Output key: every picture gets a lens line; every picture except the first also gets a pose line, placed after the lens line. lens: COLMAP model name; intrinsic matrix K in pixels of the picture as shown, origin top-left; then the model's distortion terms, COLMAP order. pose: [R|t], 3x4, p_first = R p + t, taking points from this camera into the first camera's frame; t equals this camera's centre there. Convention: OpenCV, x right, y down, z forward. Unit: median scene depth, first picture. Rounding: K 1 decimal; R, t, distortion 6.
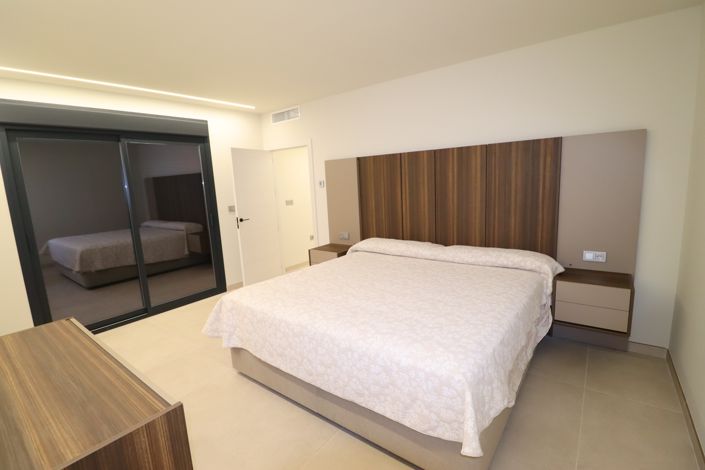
lens RADIAL K [[327.4, 0, 352.5], [0, 327.4, 235.0], [0, 0, 1]] dist [-0.001922, -0.000248]
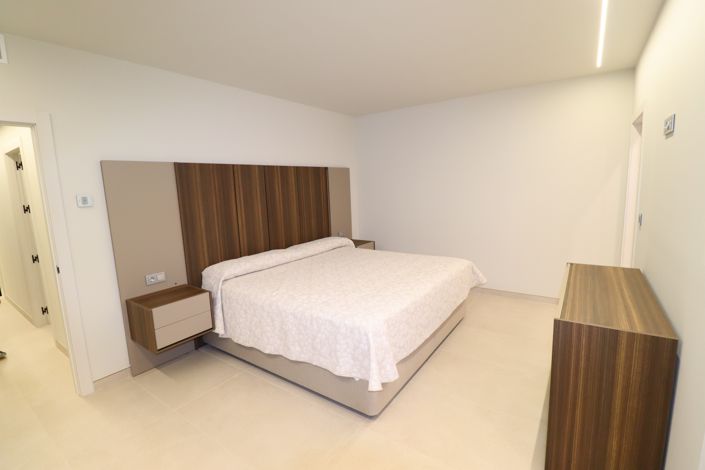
lens RADIAL K [[327.4, 0, 352.5], [0, 327.4, 235.0], [0, 0, 1]] dist [-0.001922, -0.000248]
pose [[-0.025335, -0.097953, 0.994868, -0.824373], [0.210290, 0.972398, 0.101096, -0.079467], [-0.977311, 0.211773, -0.004037, 0.732923]]
